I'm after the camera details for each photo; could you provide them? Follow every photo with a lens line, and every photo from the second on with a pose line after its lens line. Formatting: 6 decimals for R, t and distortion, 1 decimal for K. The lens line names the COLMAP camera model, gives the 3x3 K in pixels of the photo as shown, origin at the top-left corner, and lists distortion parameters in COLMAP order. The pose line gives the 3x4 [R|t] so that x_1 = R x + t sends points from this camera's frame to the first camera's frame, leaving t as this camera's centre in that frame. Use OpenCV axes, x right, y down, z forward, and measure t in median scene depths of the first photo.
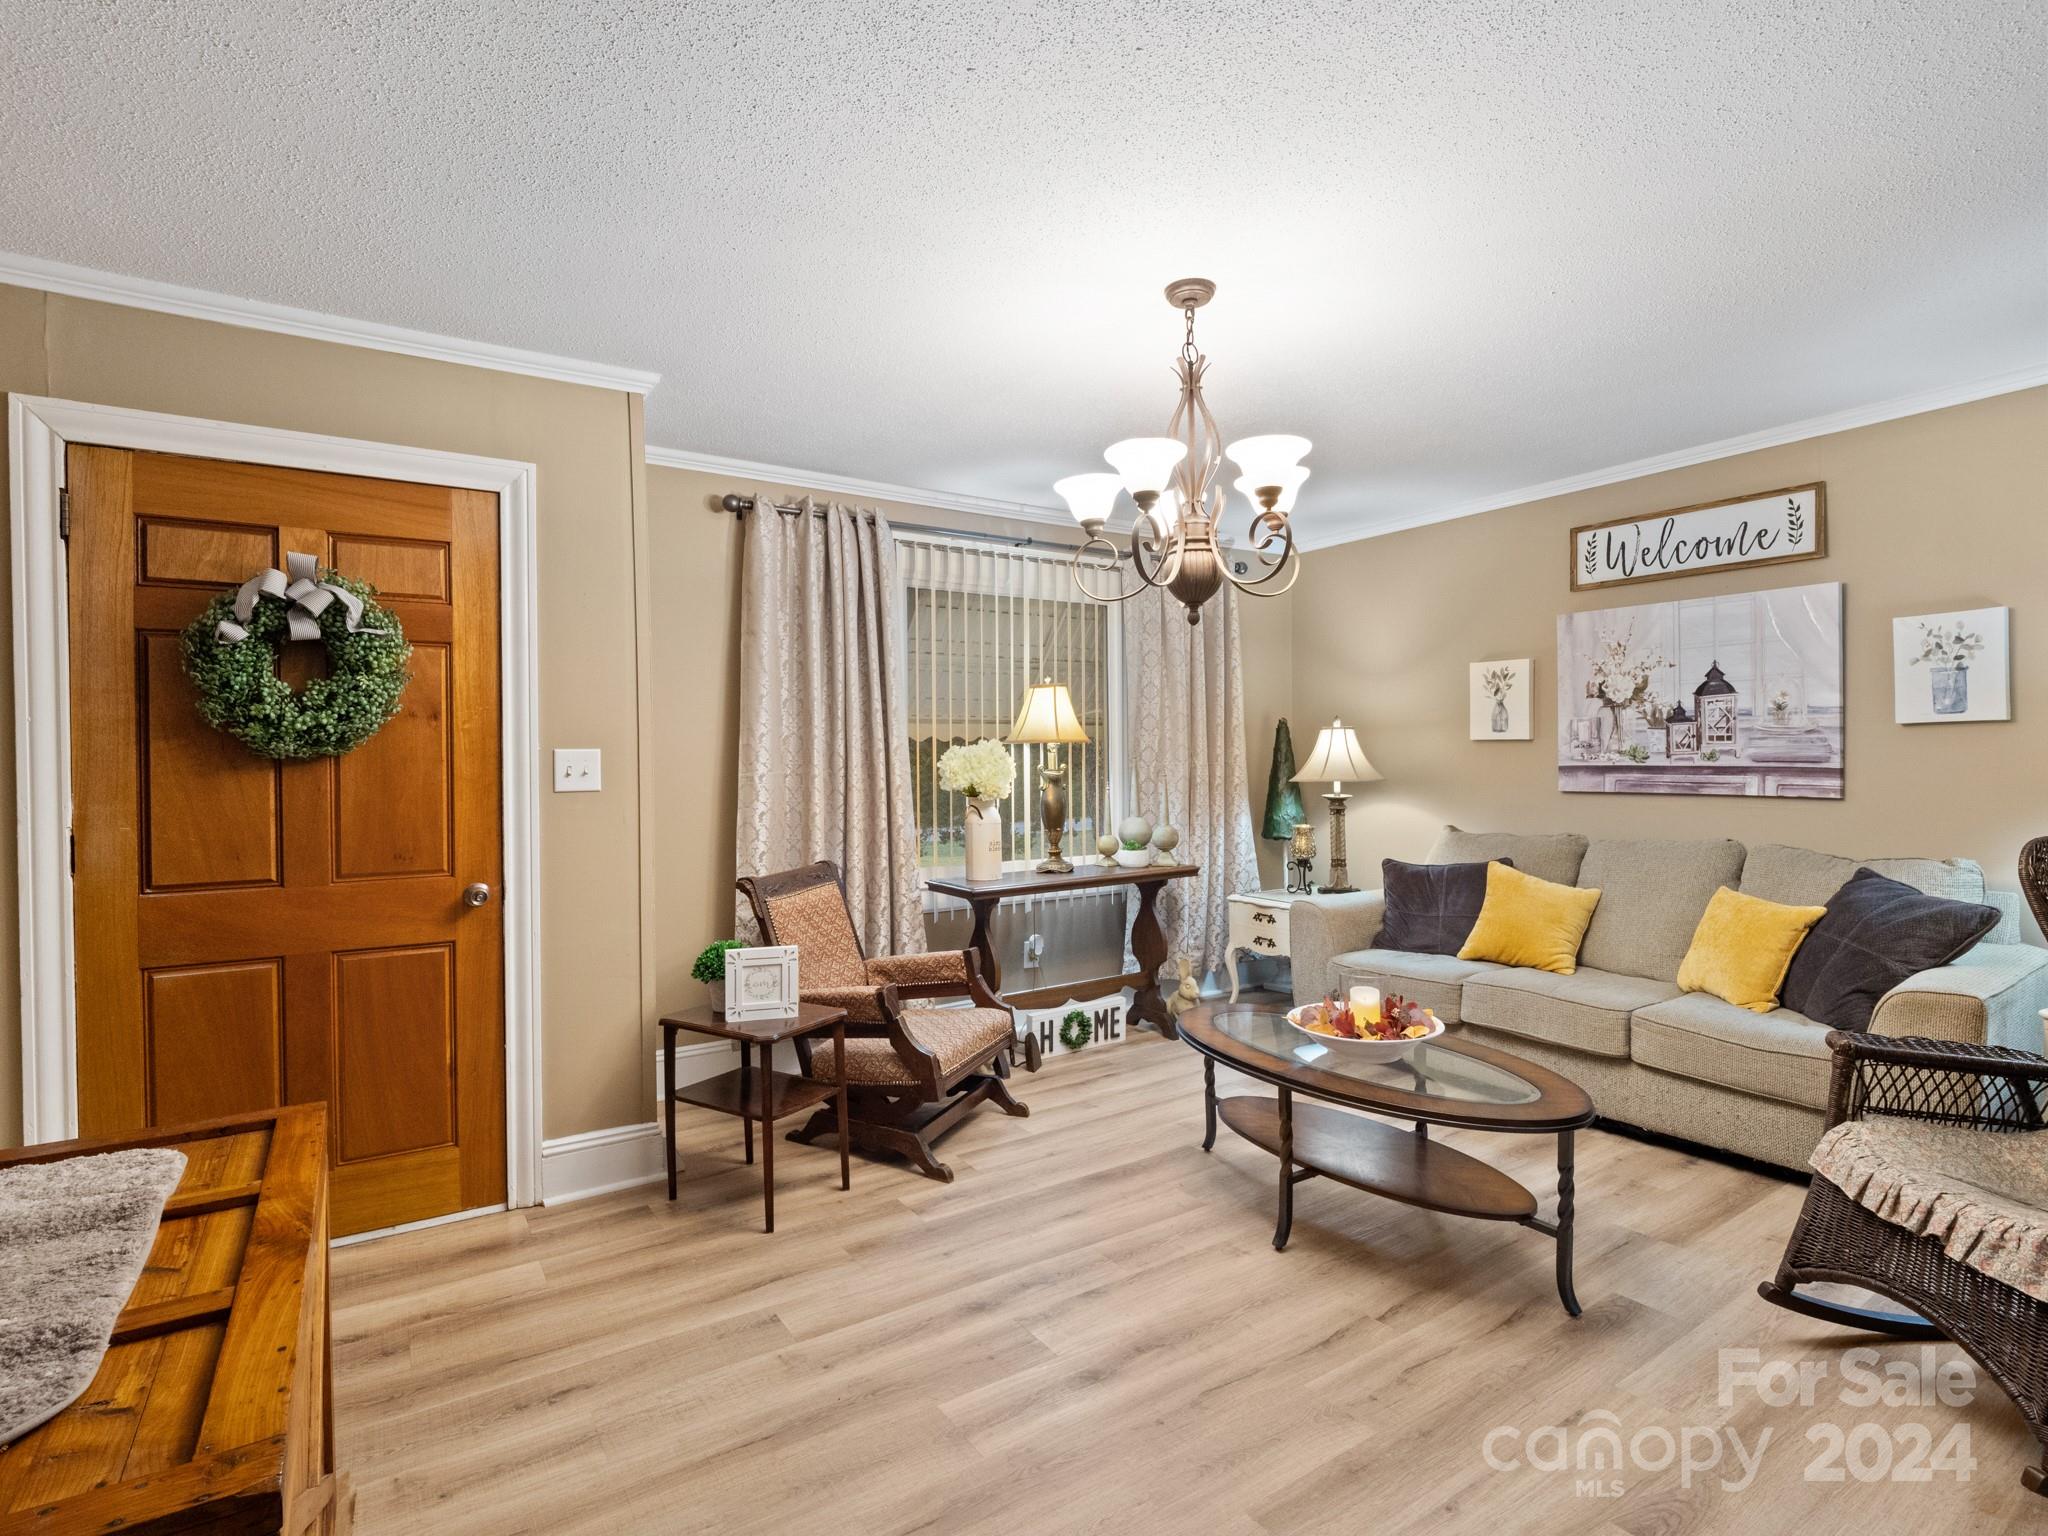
lens RADIAL K [[1005.6, 0, 1014.2], [0, 1005.6, 763.3], [0, 0, 1]] dist [0.006880, -0.006607]
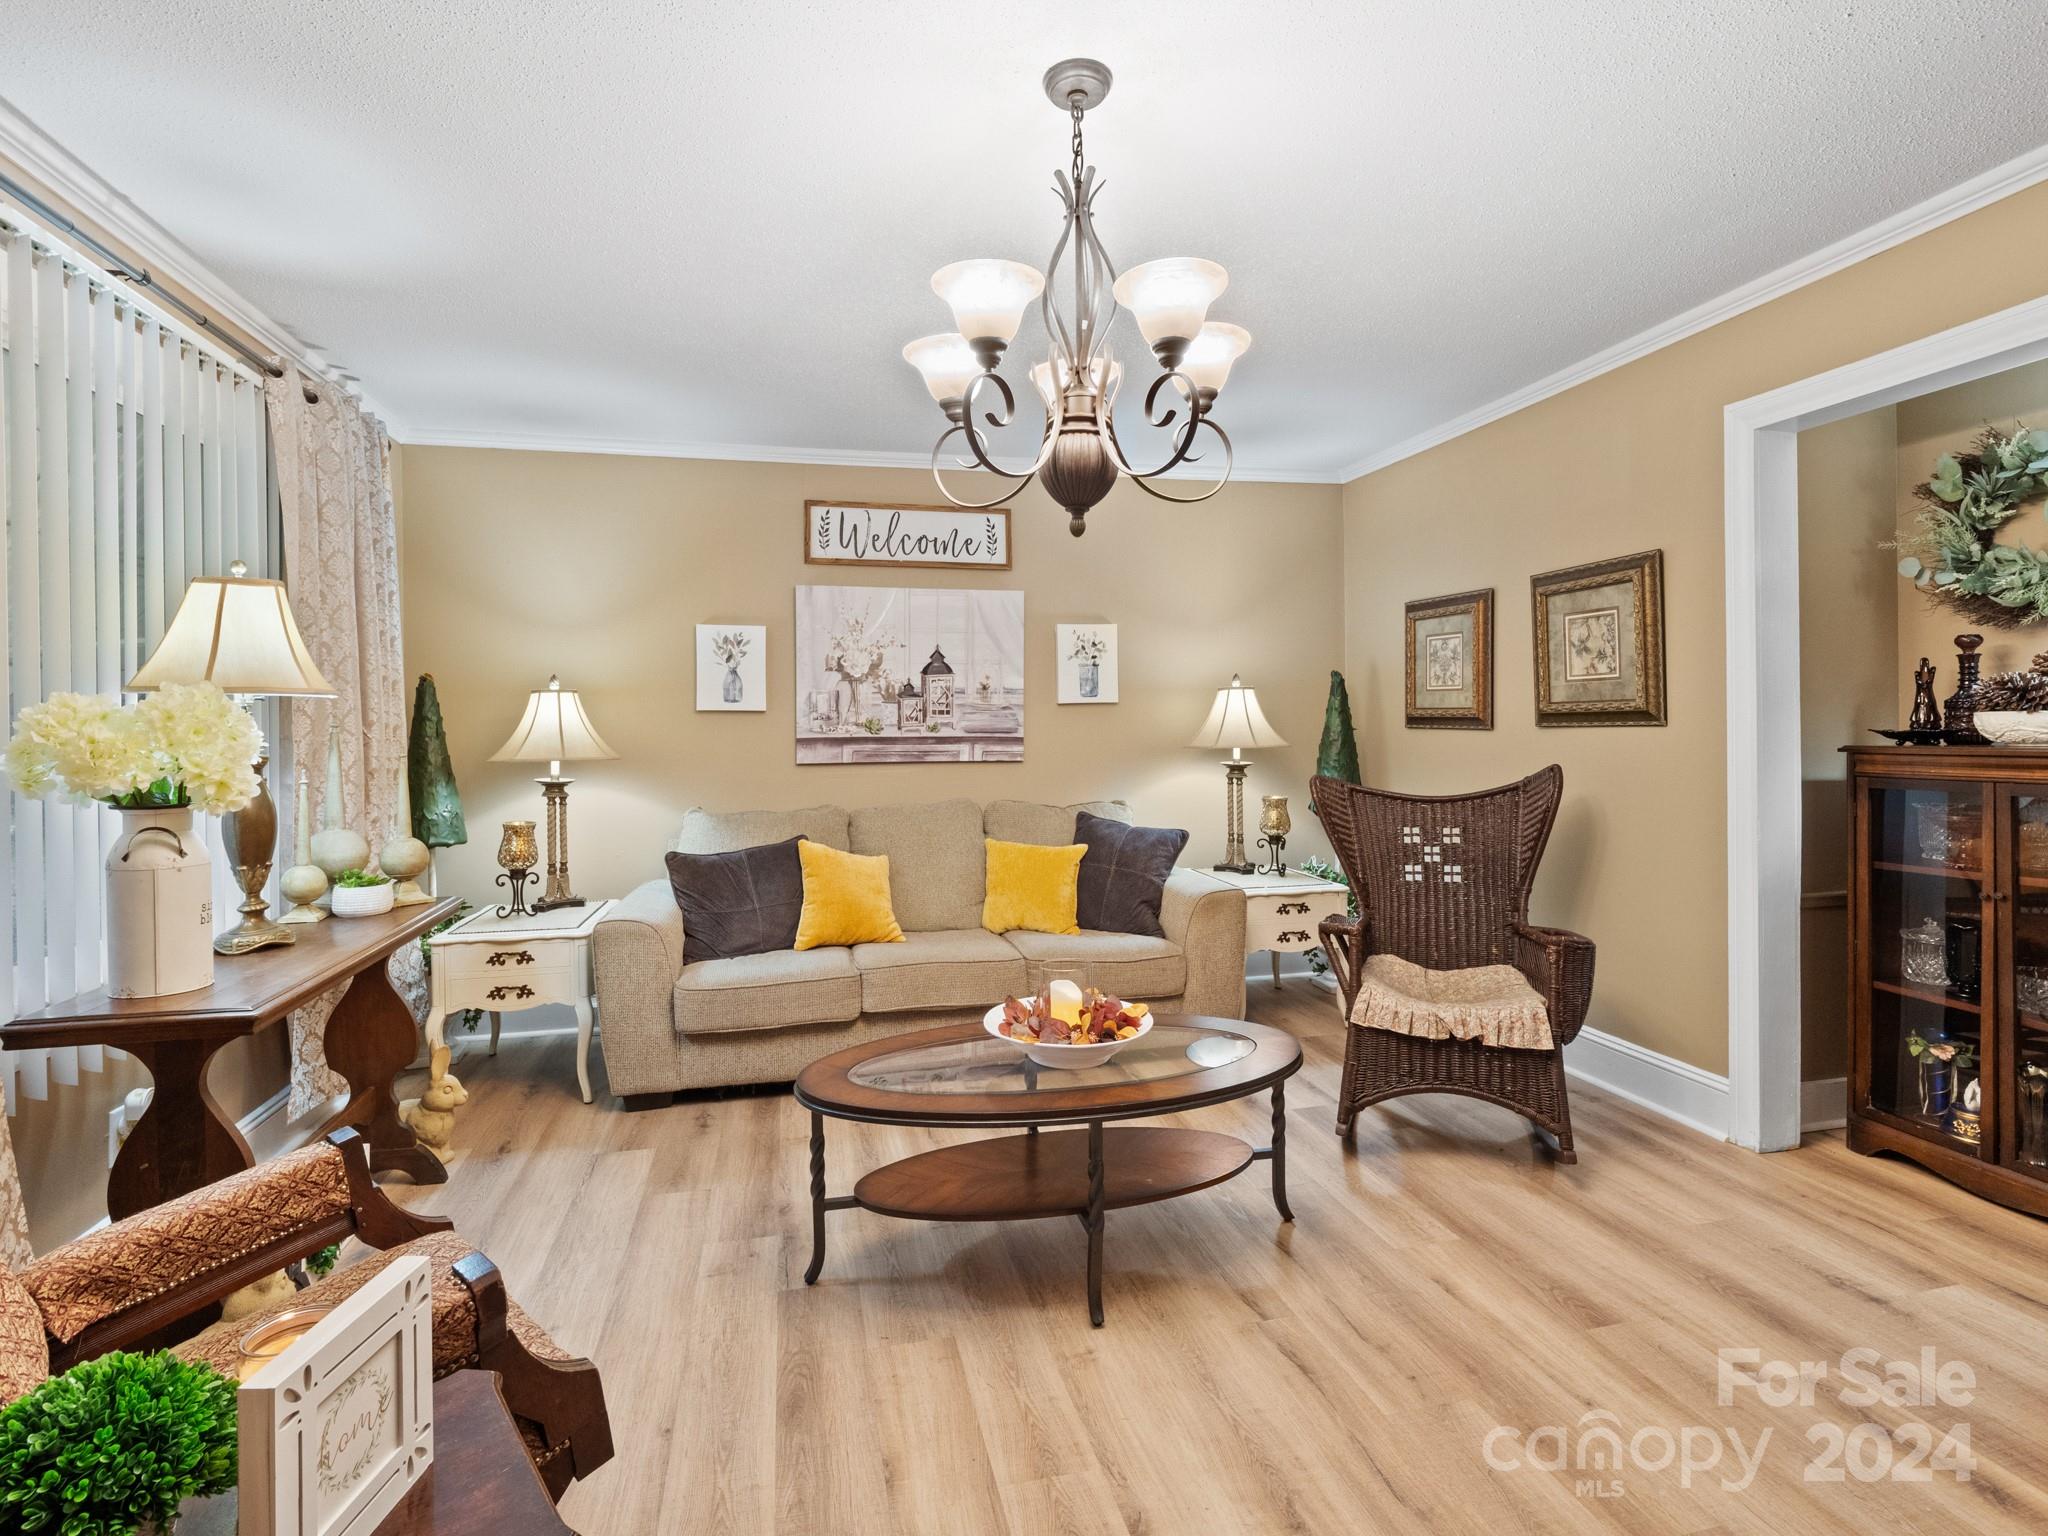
lens RADIAL K [[1005.6, 0, 1022.5], [0, 1005.6, 739.6], [0, 0, 1]] dist [0.006880, -0.006607]
pose [[0.347010, -0.007557, 0.937831, -0.344796], [0.010539, 0.999936, 0.004158, 0.002505], [-0.937802, 0.008441, 0.347067, 0.509732]]
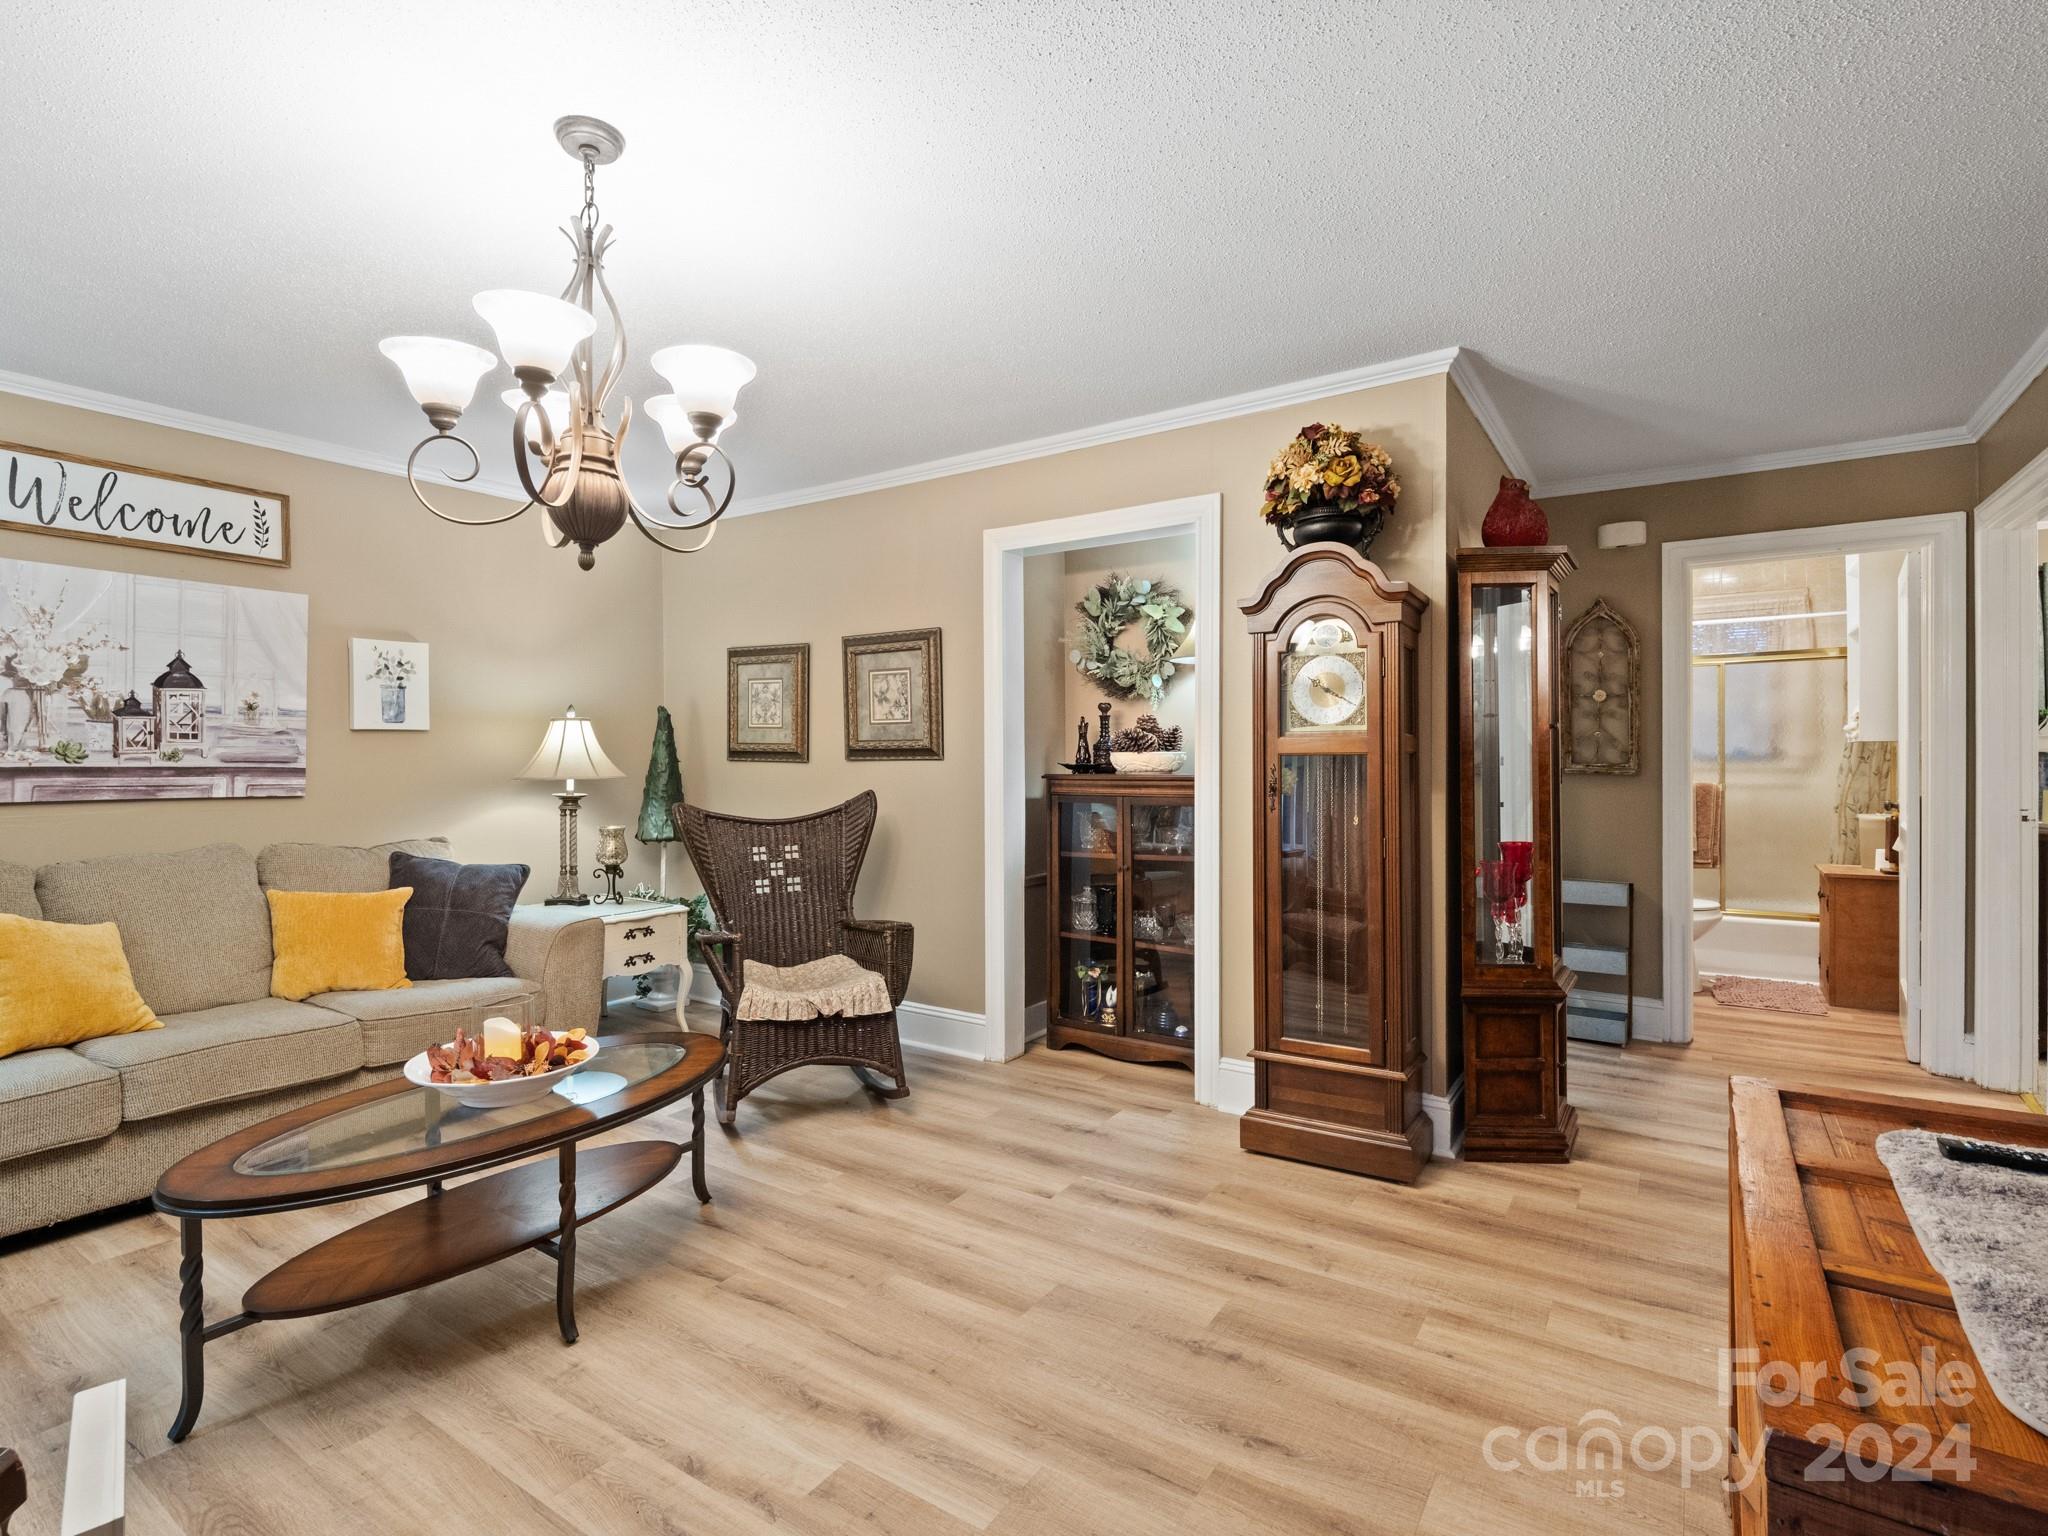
lens RADIAL K [[1005.6, 0, 1019.0], [0, 1005.6, 766.6], [0, 0, 1]] dist [0.006880, -0.006607]
pose [[-0.393371, 0.000718, 0.919379, -0.432755], [0.006637, 0.999976, 0.002058, 0.005844], [-0.919356, 0.006912, -0.393367, 0.659103]]
